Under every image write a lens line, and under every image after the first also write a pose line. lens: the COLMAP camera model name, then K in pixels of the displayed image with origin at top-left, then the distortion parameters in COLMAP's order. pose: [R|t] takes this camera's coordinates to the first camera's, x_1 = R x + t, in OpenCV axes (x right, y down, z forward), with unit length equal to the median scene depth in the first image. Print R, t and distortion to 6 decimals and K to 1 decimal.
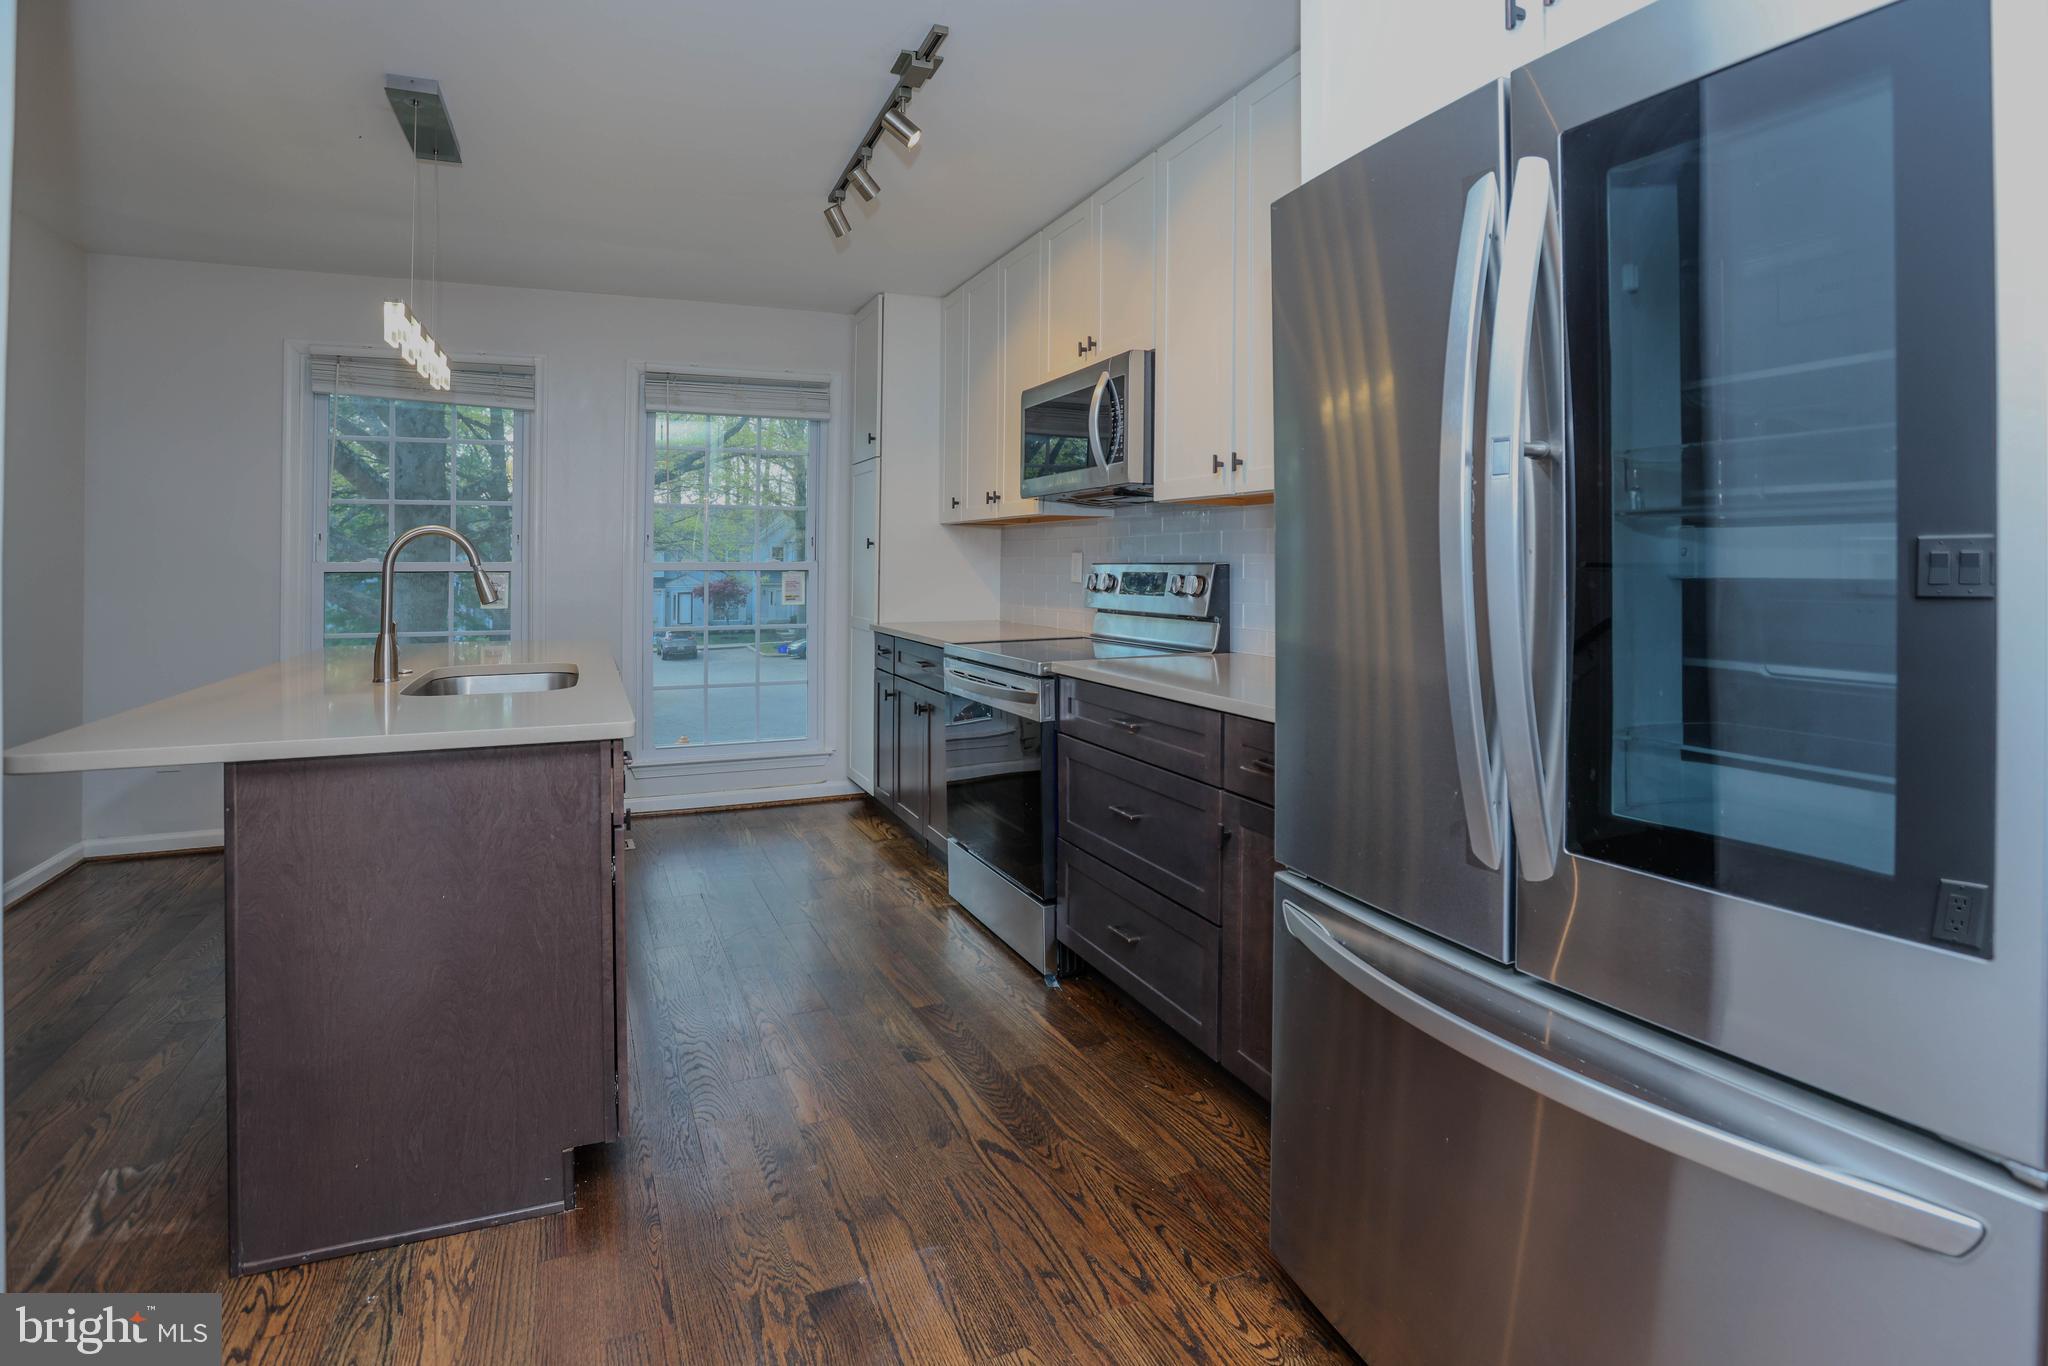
lens RADIAL K [[1004.5, 0, 922.0], [0, 1004.5, 557.1], [0, 0, 1]] dist [-0.000963, 0.000017]
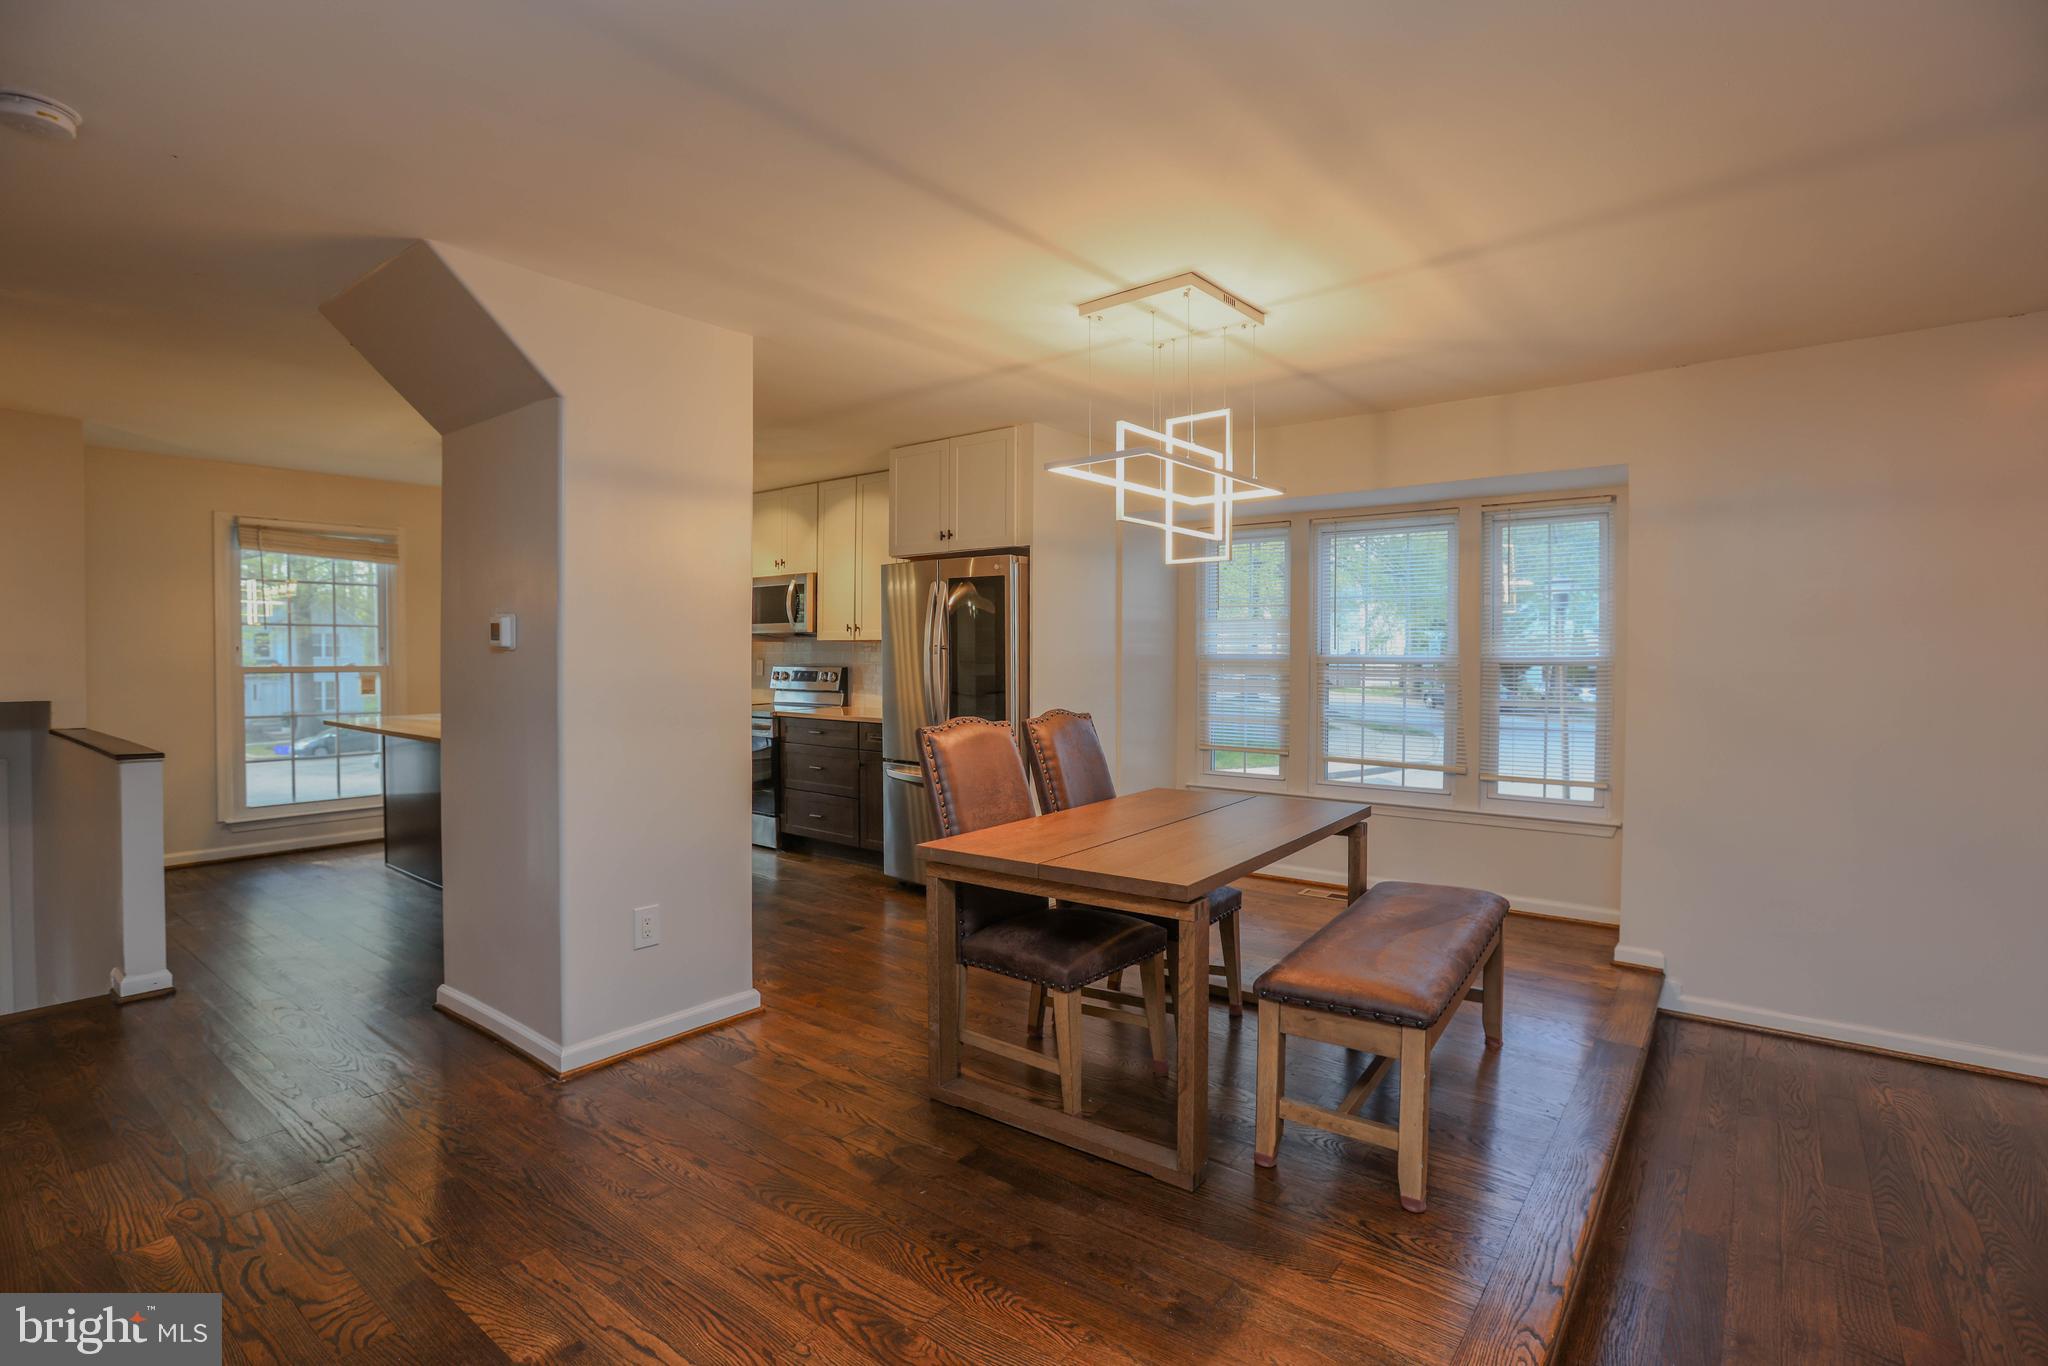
lens RADIAL K [[969.6, 0, 1028.8], [0, 969.6, 668.4], [0, 0, 1]] dist [-0.028744, 0.000831]
pose [[0.847298, -0.006419, 0.531079, -0.519333], [-0.006663, 0.999720, 0.022714, -0.044286], [-0.531076, -0.022784, 0.847018, -1.092337]]
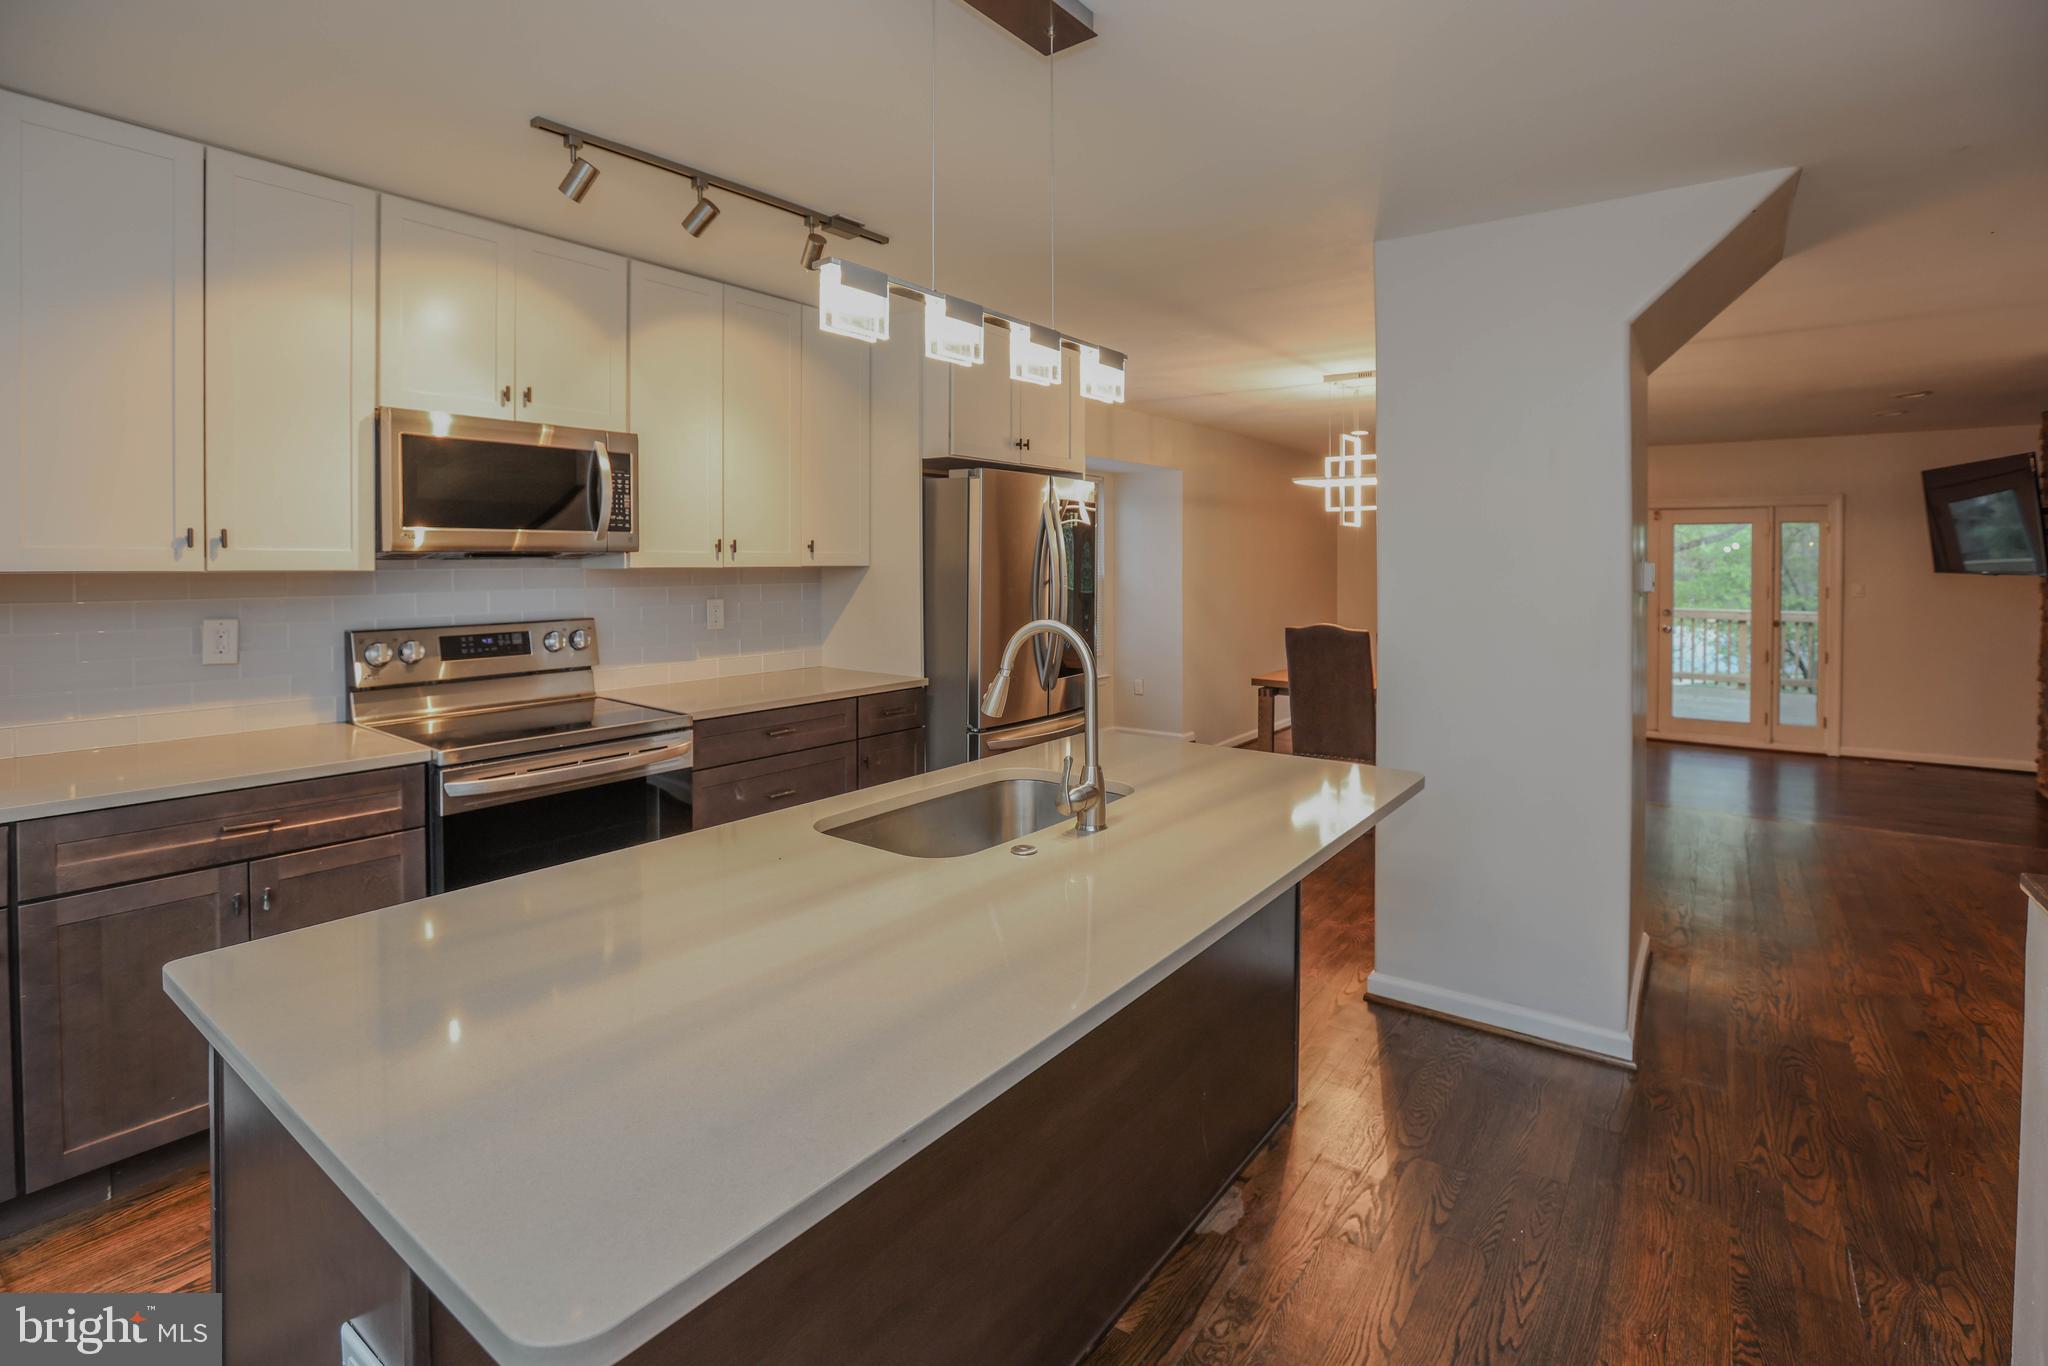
lens RADIAL K [[978.1, 0, 1063.4], [0, 978.1, 575.0], [0, 0, 1]] dist [-0.001949, 0.000553]
pose [[-0.570754, -0.018607, 0.820911, -0.956806], [-0.010820, 0.999827, 0.015140, -0.068028], [-0.821050, -0.000241, -0.570856, 1.203368]]
